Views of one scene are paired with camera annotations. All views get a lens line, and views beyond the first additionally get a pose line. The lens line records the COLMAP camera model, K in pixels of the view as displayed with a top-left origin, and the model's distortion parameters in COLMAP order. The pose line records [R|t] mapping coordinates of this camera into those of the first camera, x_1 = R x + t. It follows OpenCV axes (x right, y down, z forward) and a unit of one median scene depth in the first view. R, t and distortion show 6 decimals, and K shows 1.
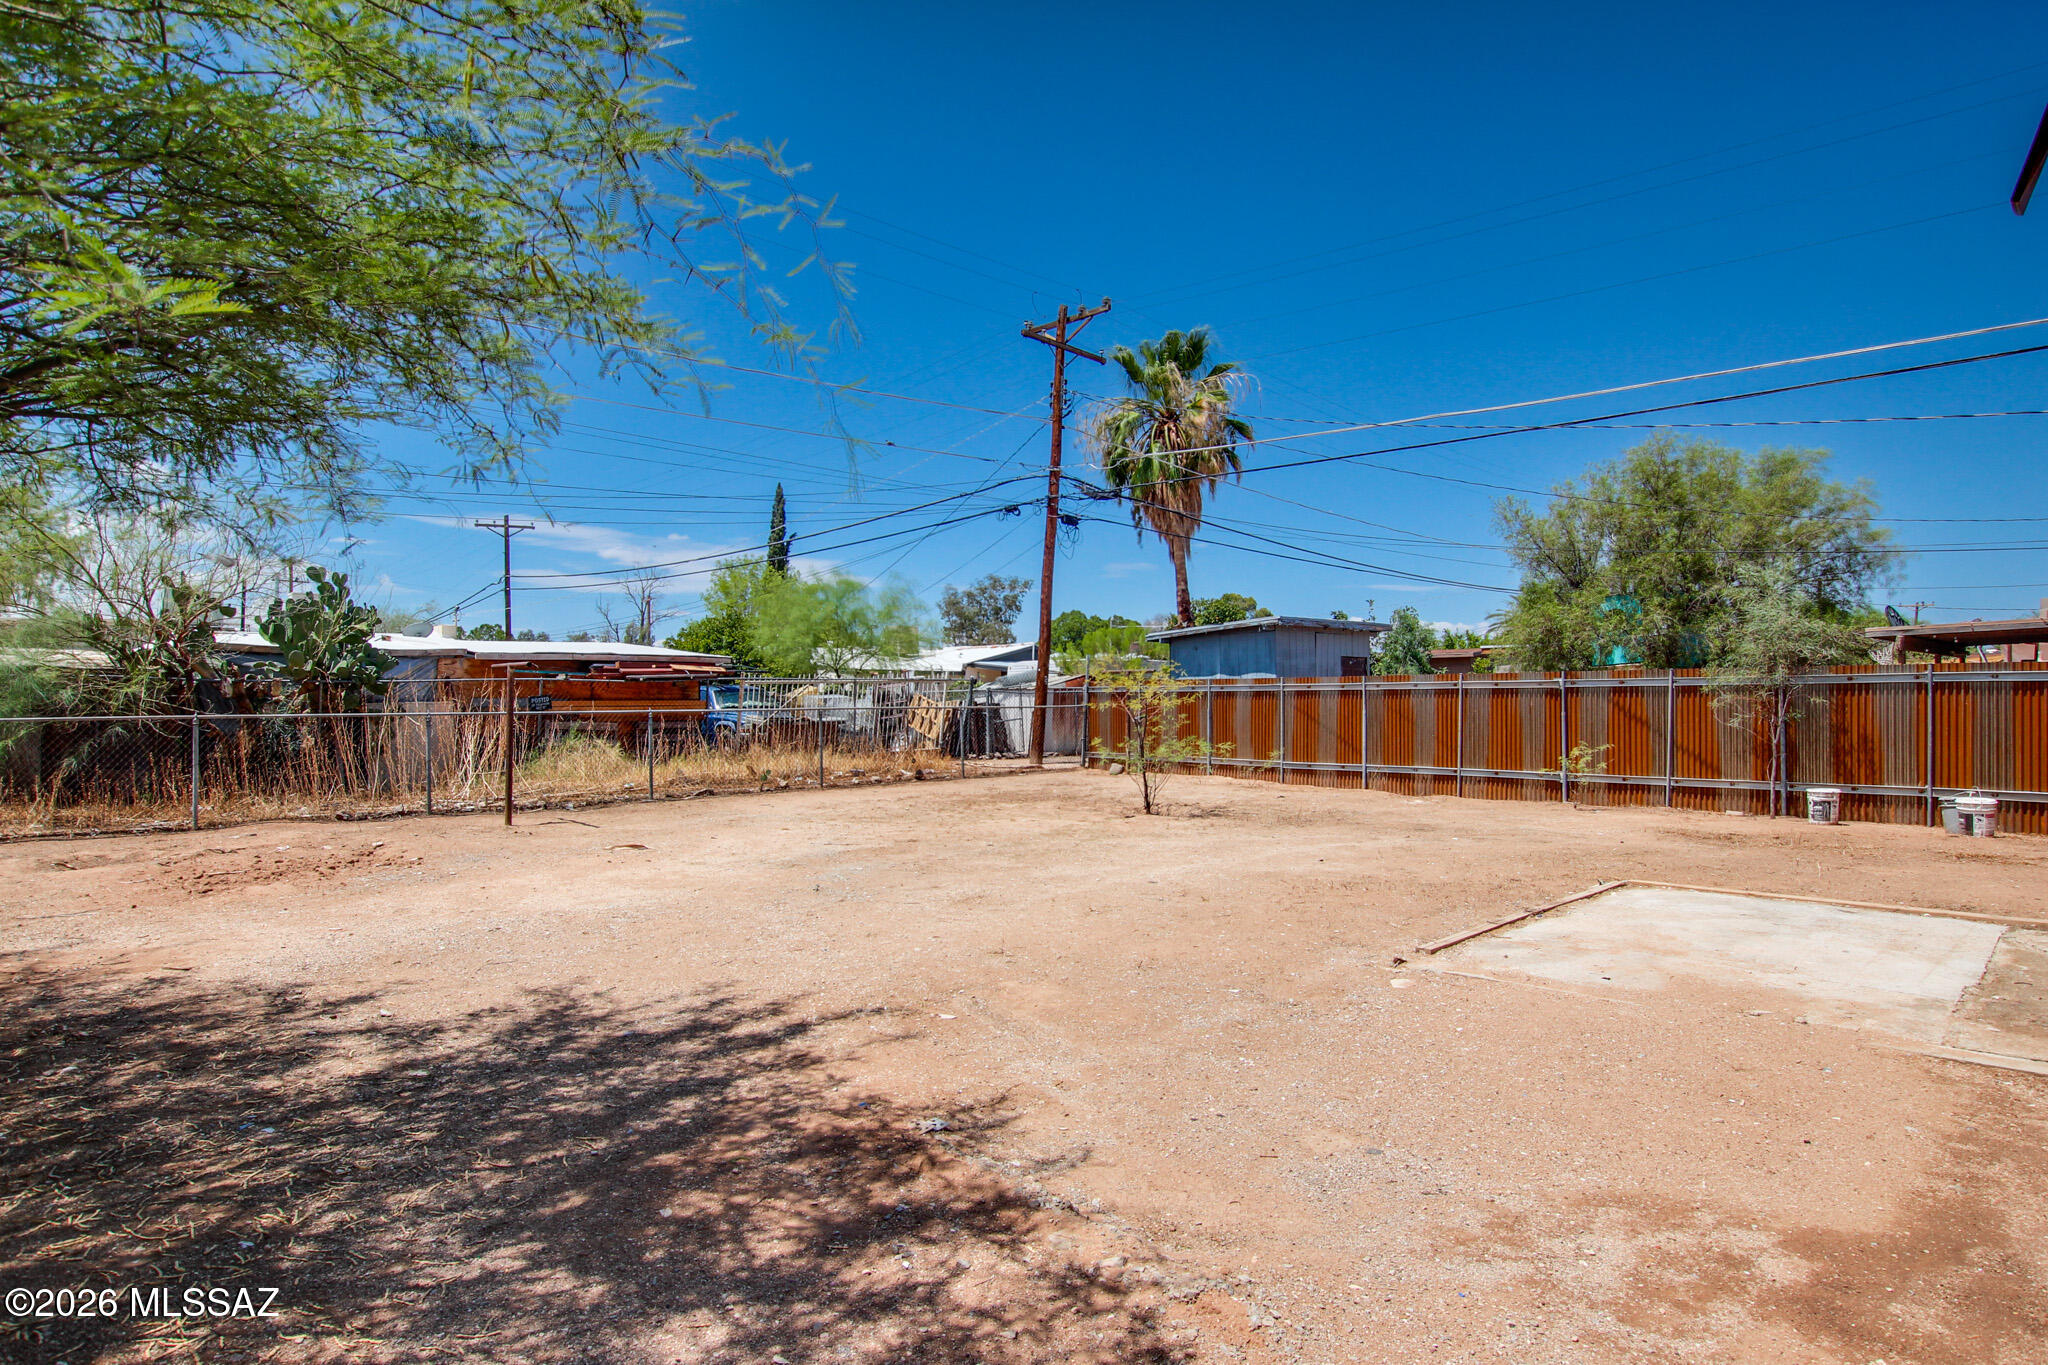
lens RADIAL K [[1097.6, 0, 1031.2], [0, 1097.6, 703.5], [0, 0, 1]] dist [-0.023809, 0.001066]
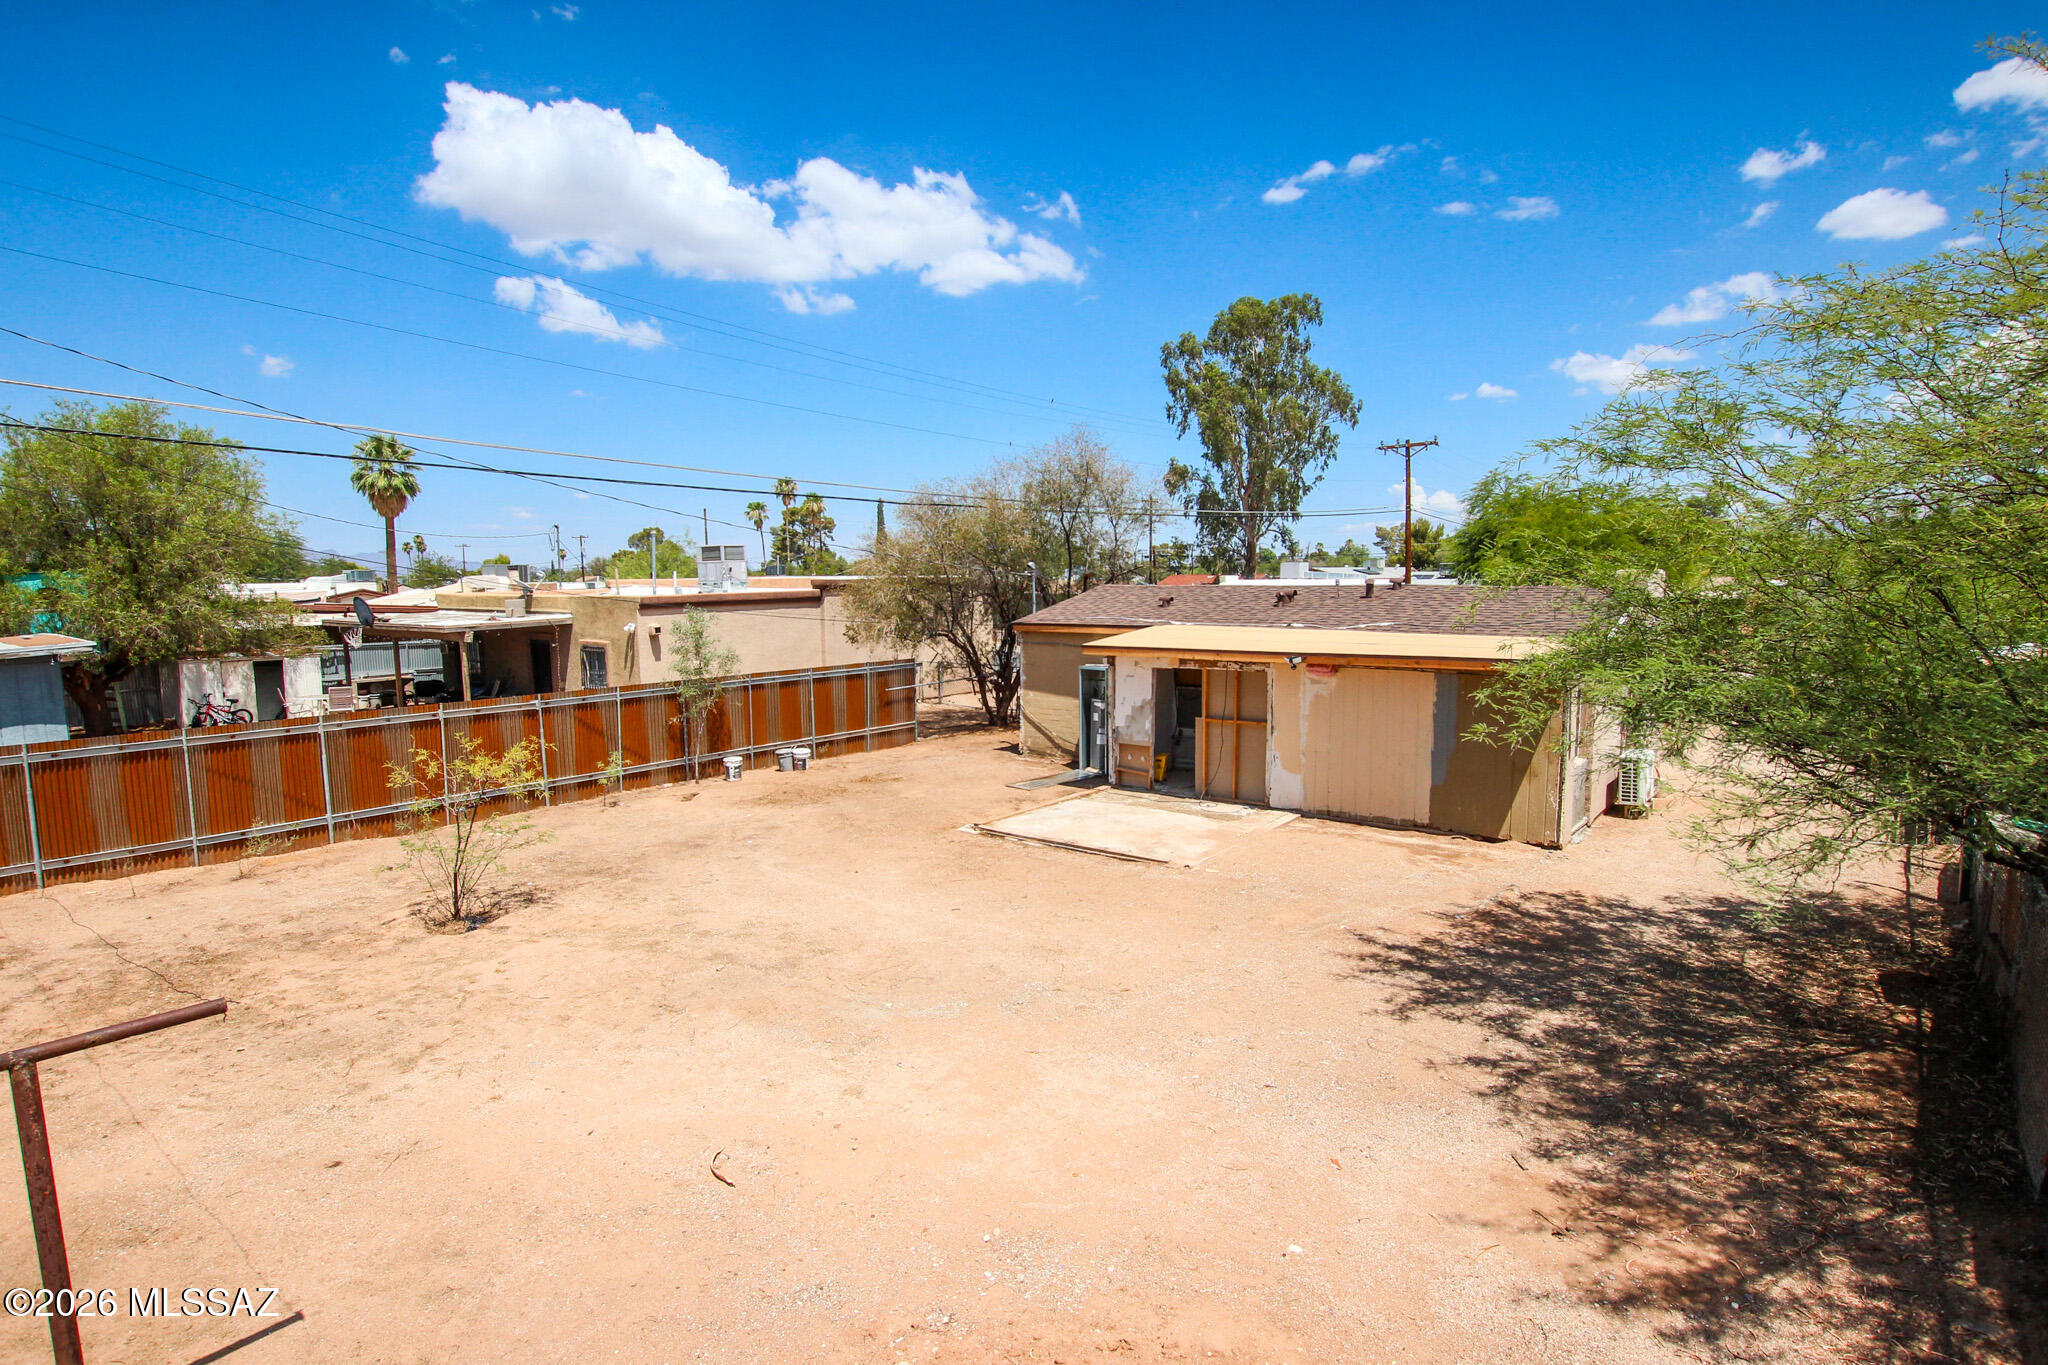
lens RADIAL K [[1070.7, 0, 1025.4], [0, 1070.7, 727.6], [0, 0, 1]] dist [-0.021636, 0.001747]
pose [[-0.151435, -0.135706, 0.979107, -2.271286], [0.015943, 0.990067, 0.139691, -0.468987], [-0.988339, 0.036764, -0.147767, 2.179612]]
